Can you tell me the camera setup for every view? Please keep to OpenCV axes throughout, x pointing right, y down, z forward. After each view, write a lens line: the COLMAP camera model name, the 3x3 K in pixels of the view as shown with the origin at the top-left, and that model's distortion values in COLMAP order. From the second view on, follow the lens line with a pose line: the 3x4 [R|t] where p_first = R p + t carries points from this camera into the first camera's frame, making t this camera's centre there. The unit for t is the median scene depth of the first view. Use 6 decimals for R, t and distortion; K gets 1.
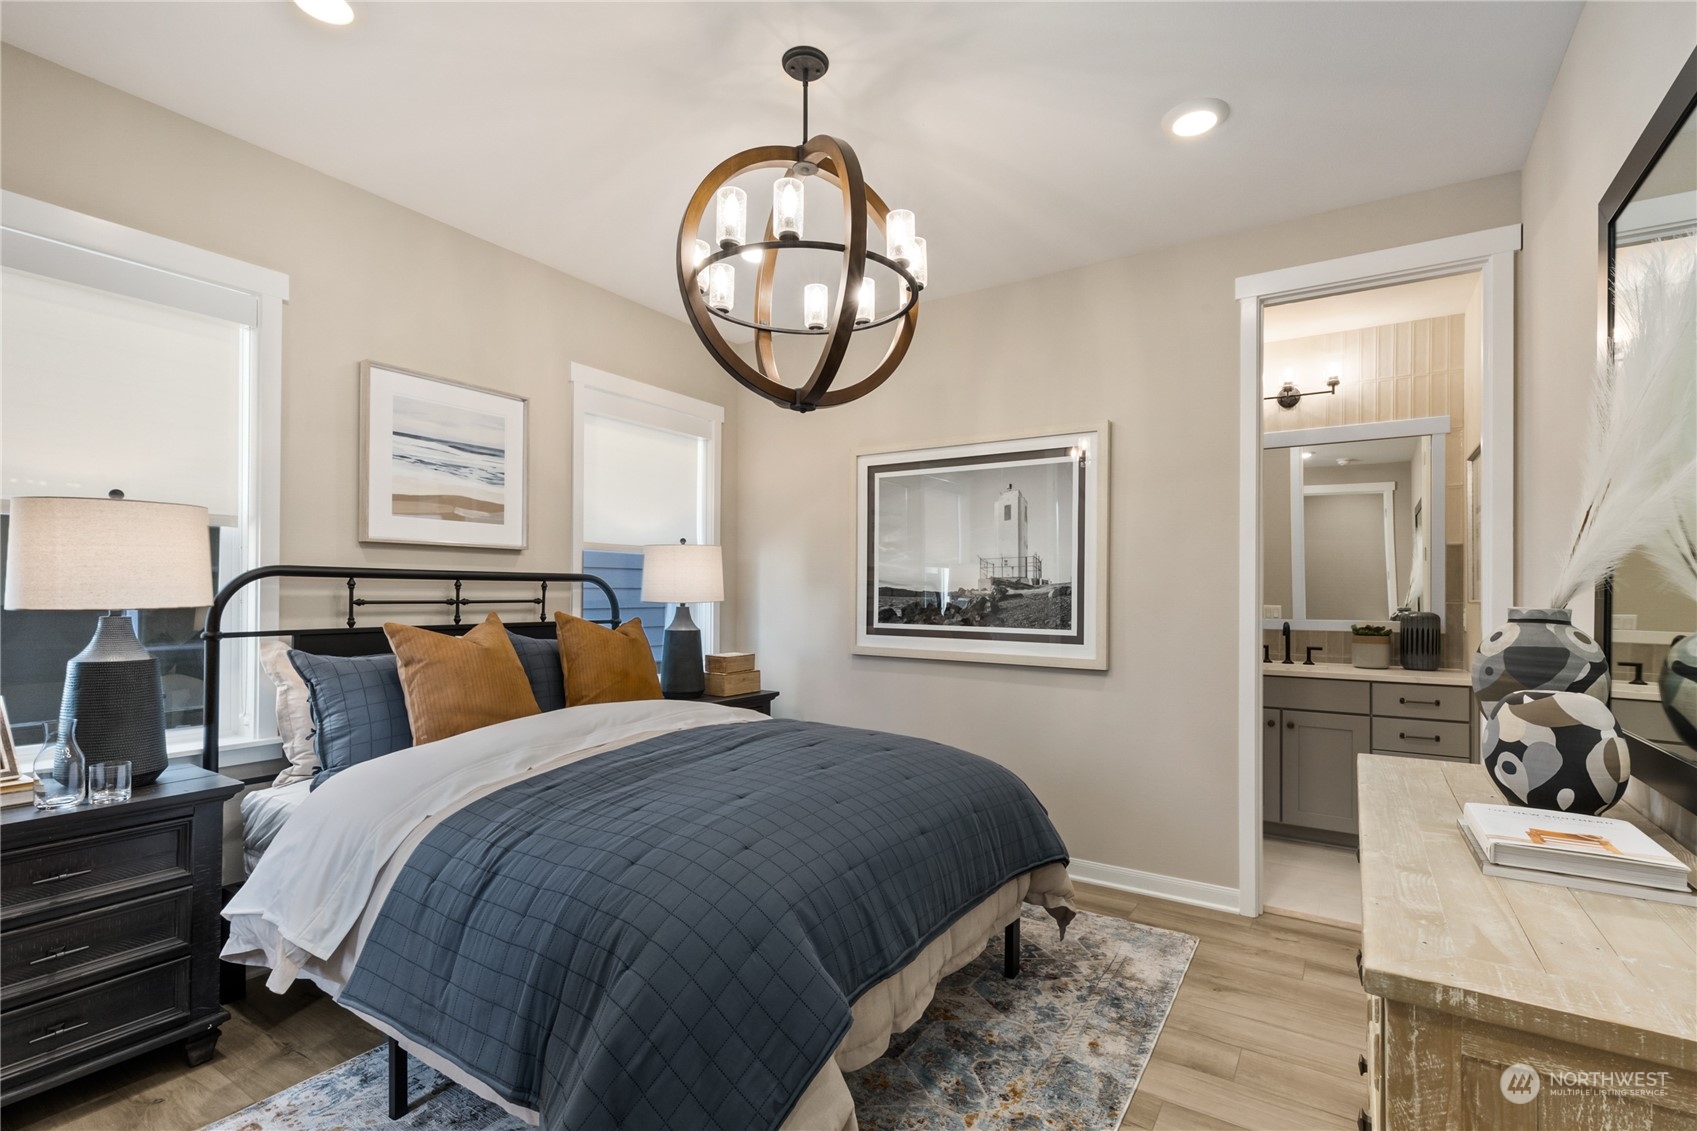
lens RADIAL K [[769.9, 0, 849.2], [0, 769.9, 579.5], [0, 0, 1]] dist [0.001204, 0.000191]
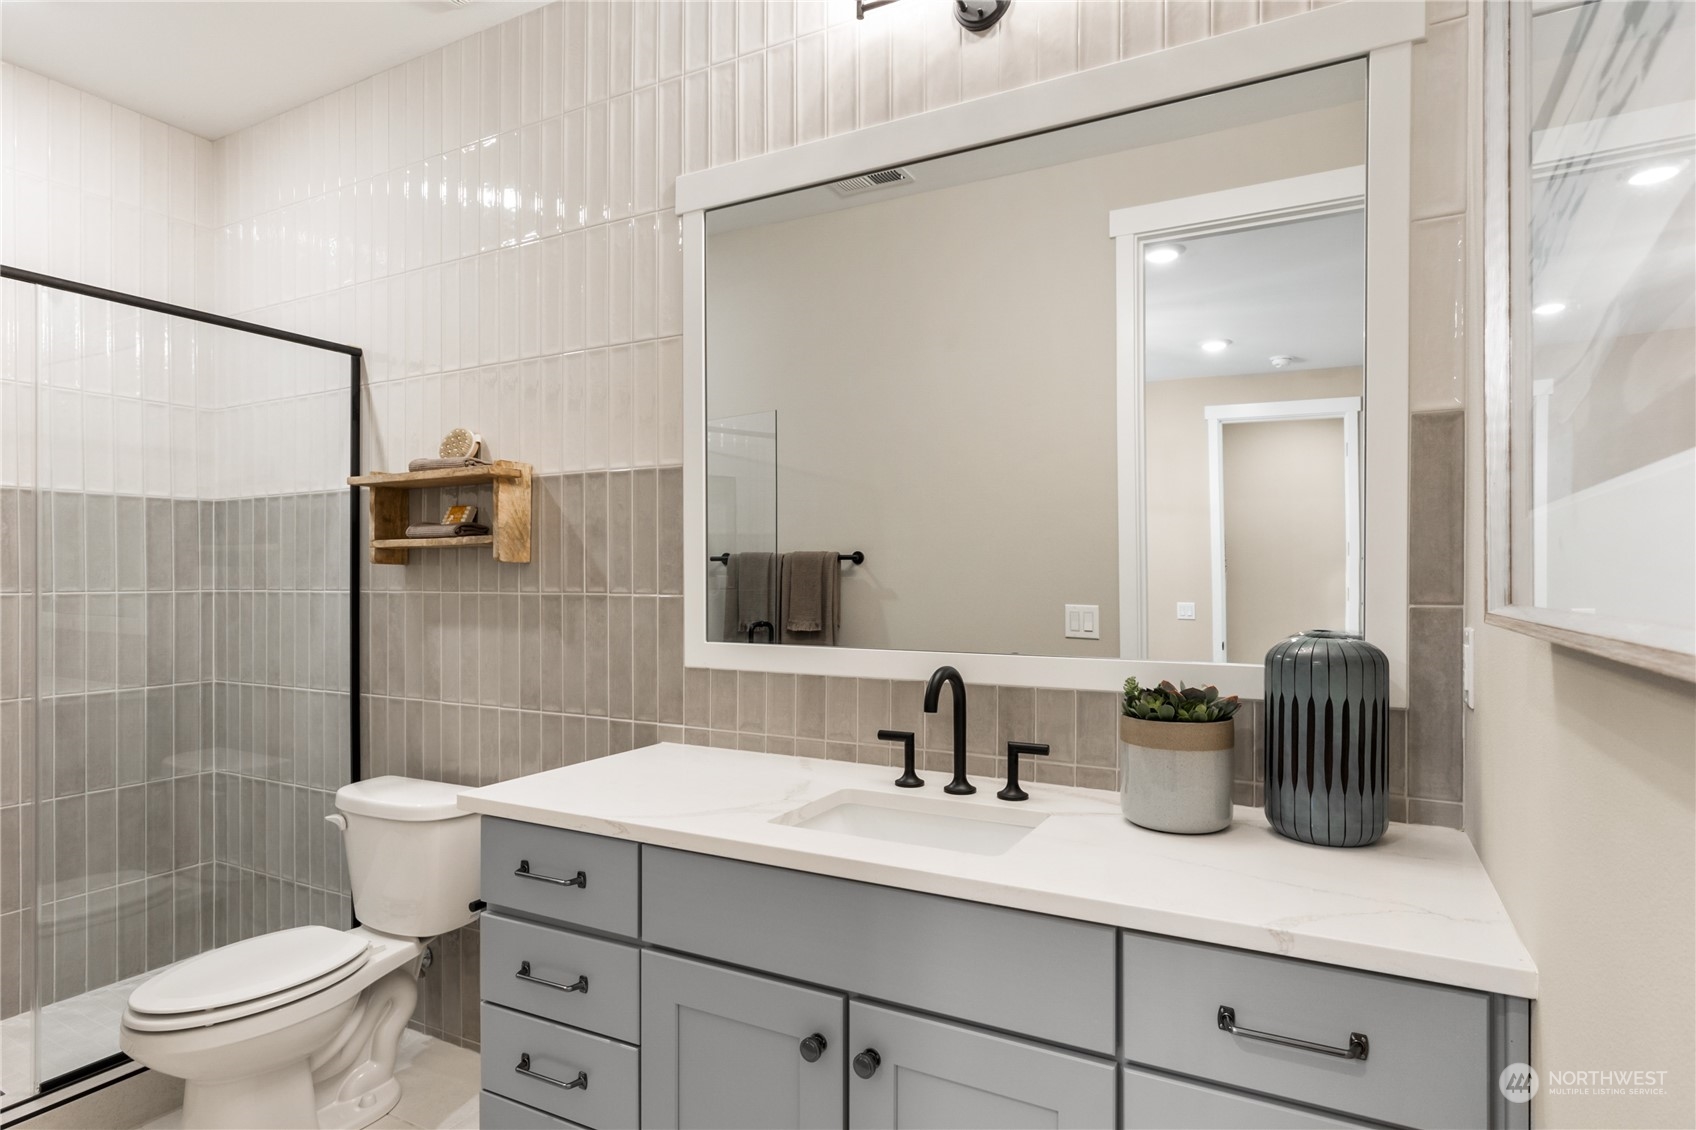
lens RADIAL K [[912.8, 0, 850.5], [0, 912.8, 567.2], [0, 0, 1]] dist [0.005484, -0.000897]
pose [[0.996422, -0.003597, 0.084441, 0.523367], [0.002668, 0.999935, 0.011114, 0.010244], [-0.084476, -0.010849, 0.996366, 0.658576]]
